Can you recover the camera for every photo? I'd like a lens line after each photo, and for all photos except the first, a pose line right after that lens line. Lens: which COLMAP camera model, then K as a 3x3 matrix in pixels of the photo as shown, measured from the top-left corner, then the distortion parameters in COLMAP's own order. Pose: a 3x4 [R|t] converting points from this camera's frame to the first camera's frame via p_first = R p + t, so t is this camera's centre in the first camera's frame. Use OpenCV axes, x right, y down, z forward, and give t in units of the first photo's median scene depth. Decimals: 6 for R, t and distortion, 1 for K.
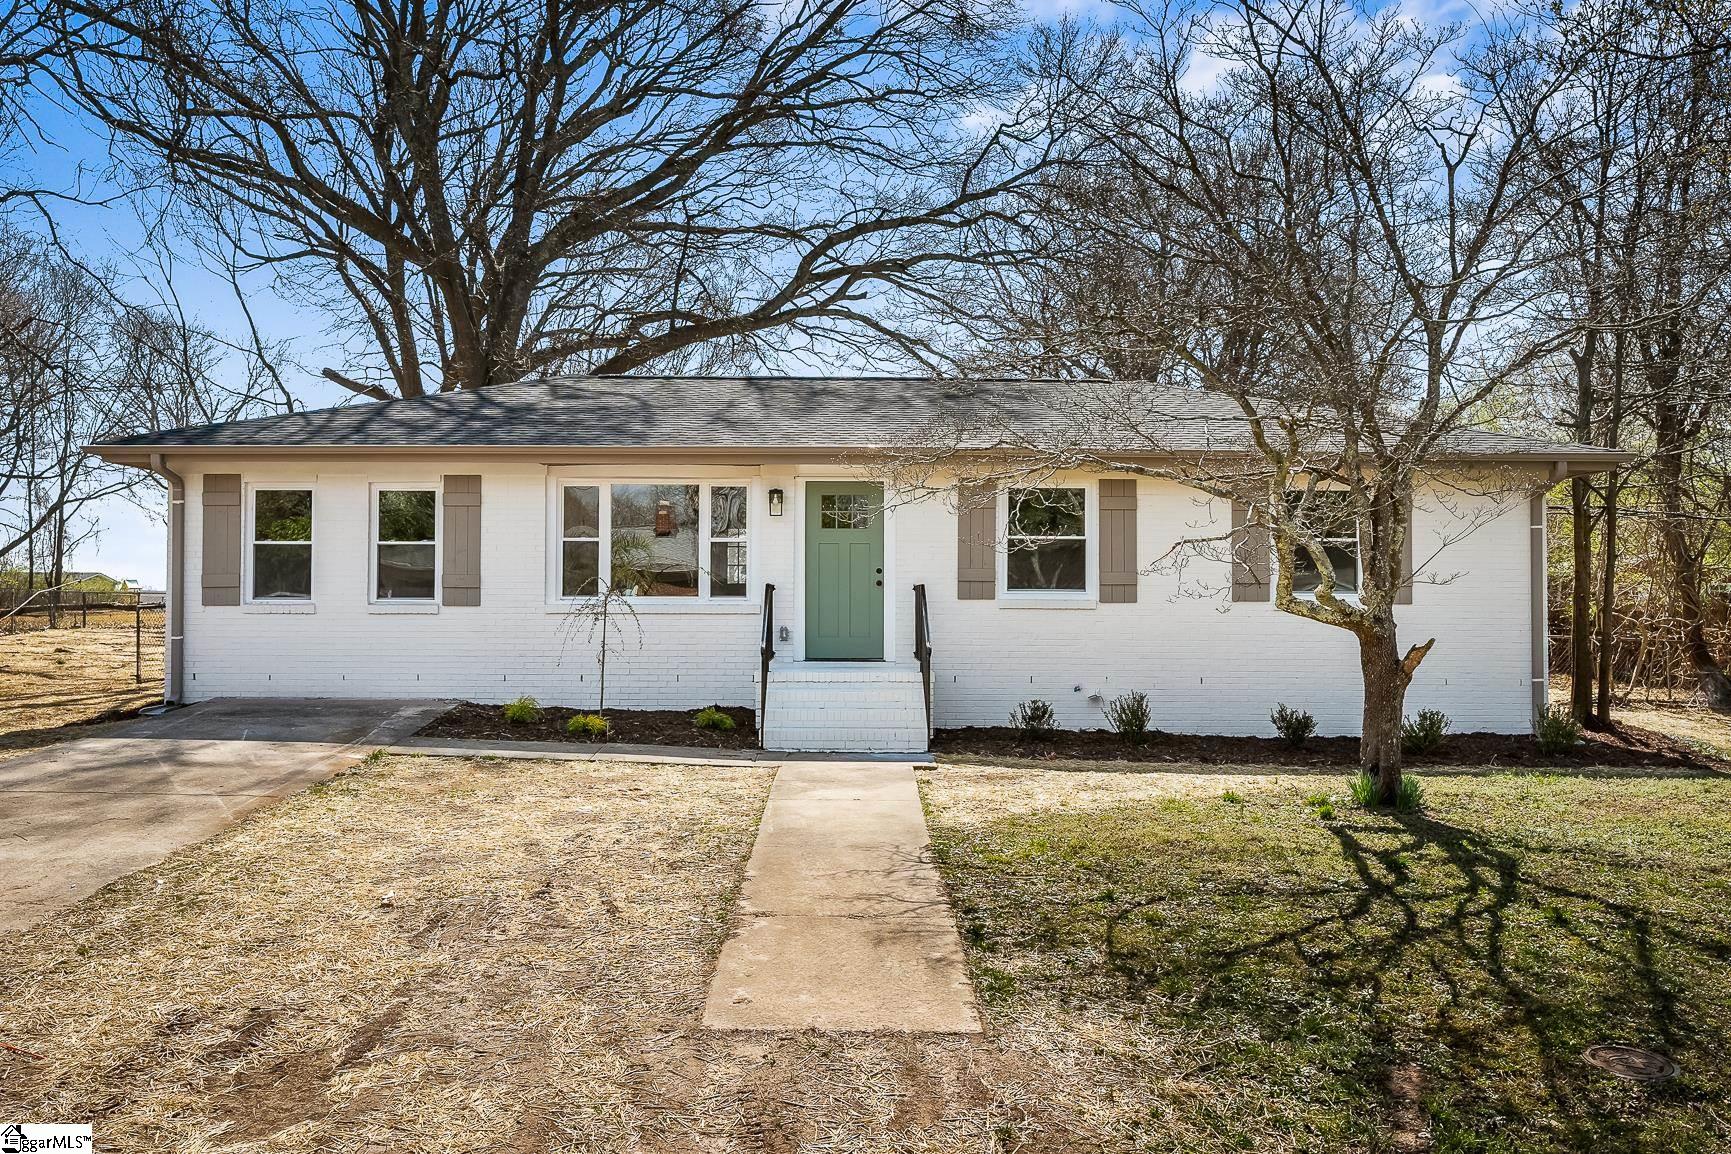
lens RADIAL K [[1311.9, 0, 875.7], [0, 1311.9, 575.9], [0, 0, 1]] dist [-0.001516, -0.001070]
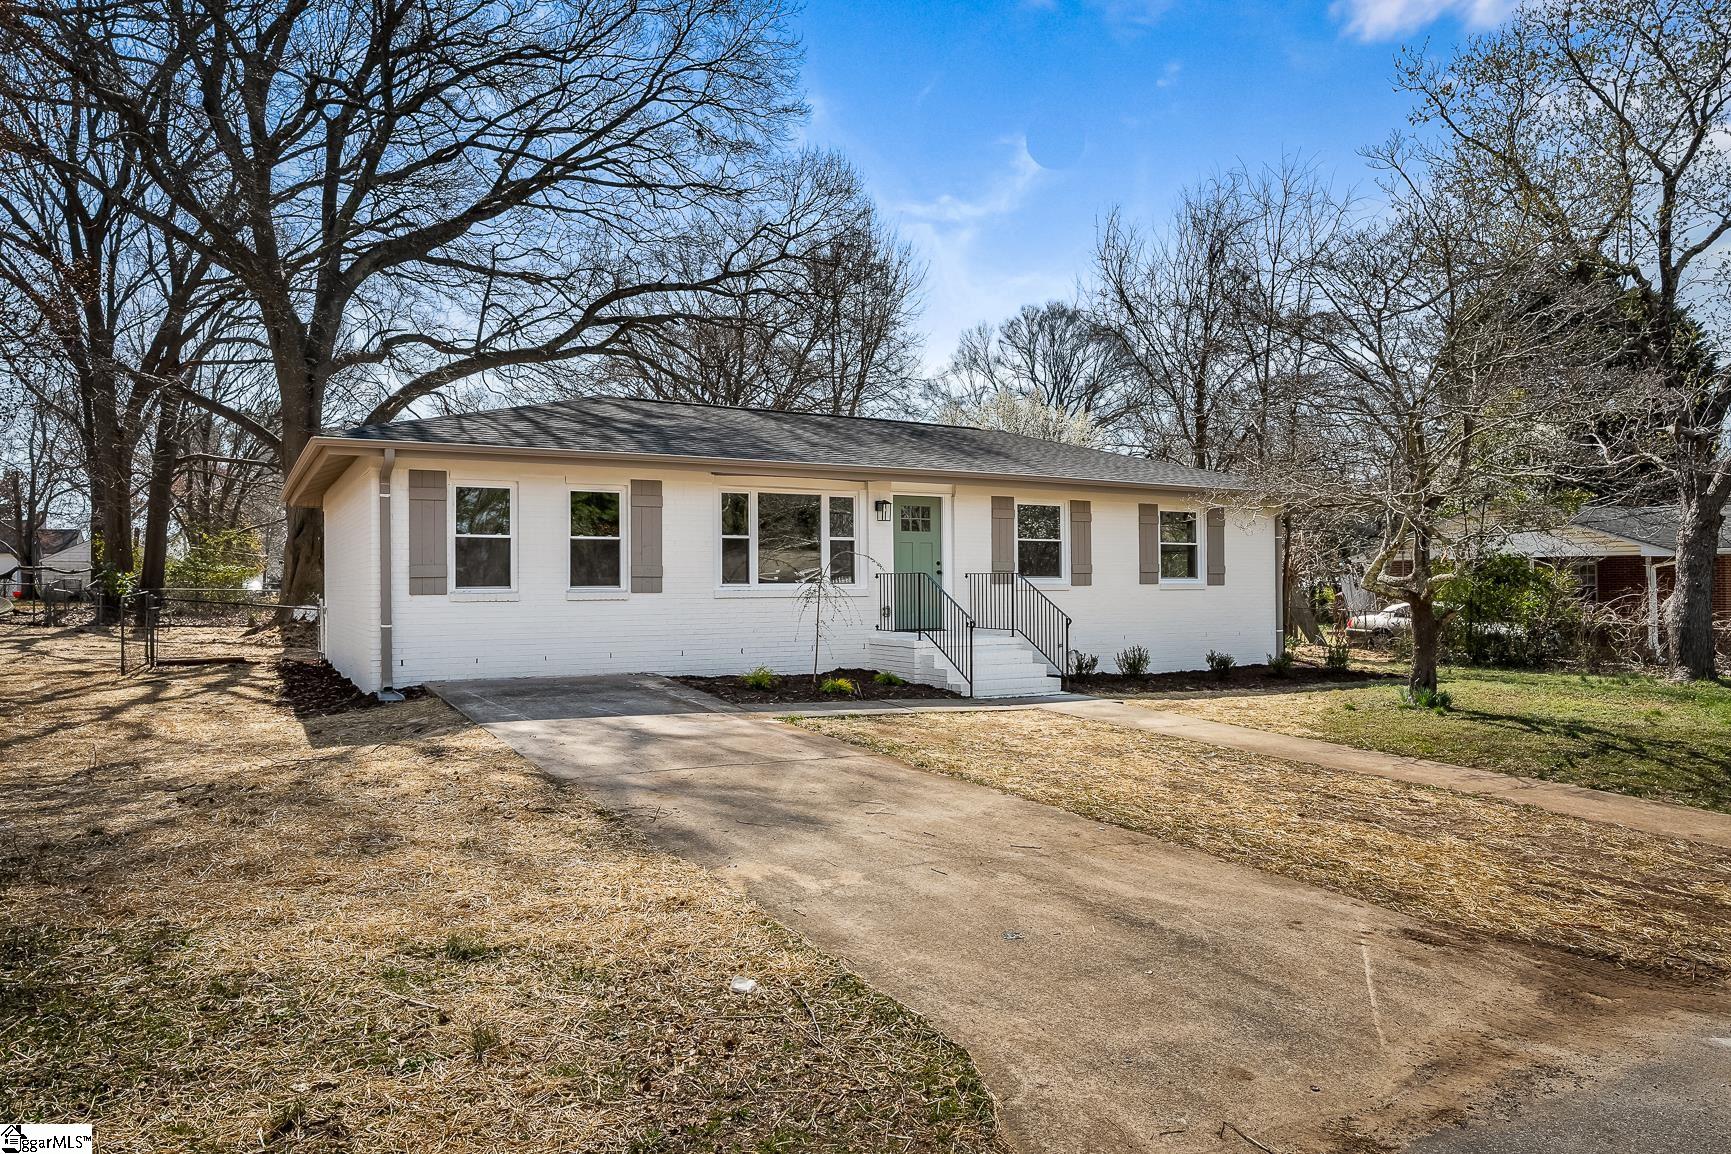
lens RADIAL K [[1000.9, 0, 853.9], [0, 1000.9, 578.3], [0, 0, 1]] dist [-0.003856, -0.000047]
pose [[0.891262, -0.004276, 0.453468, -0.550061], [-0.000875, 0.999937, 0.011149, 0.000147], [-0.453487, -0.010333, 0.891203, 0.124997]]
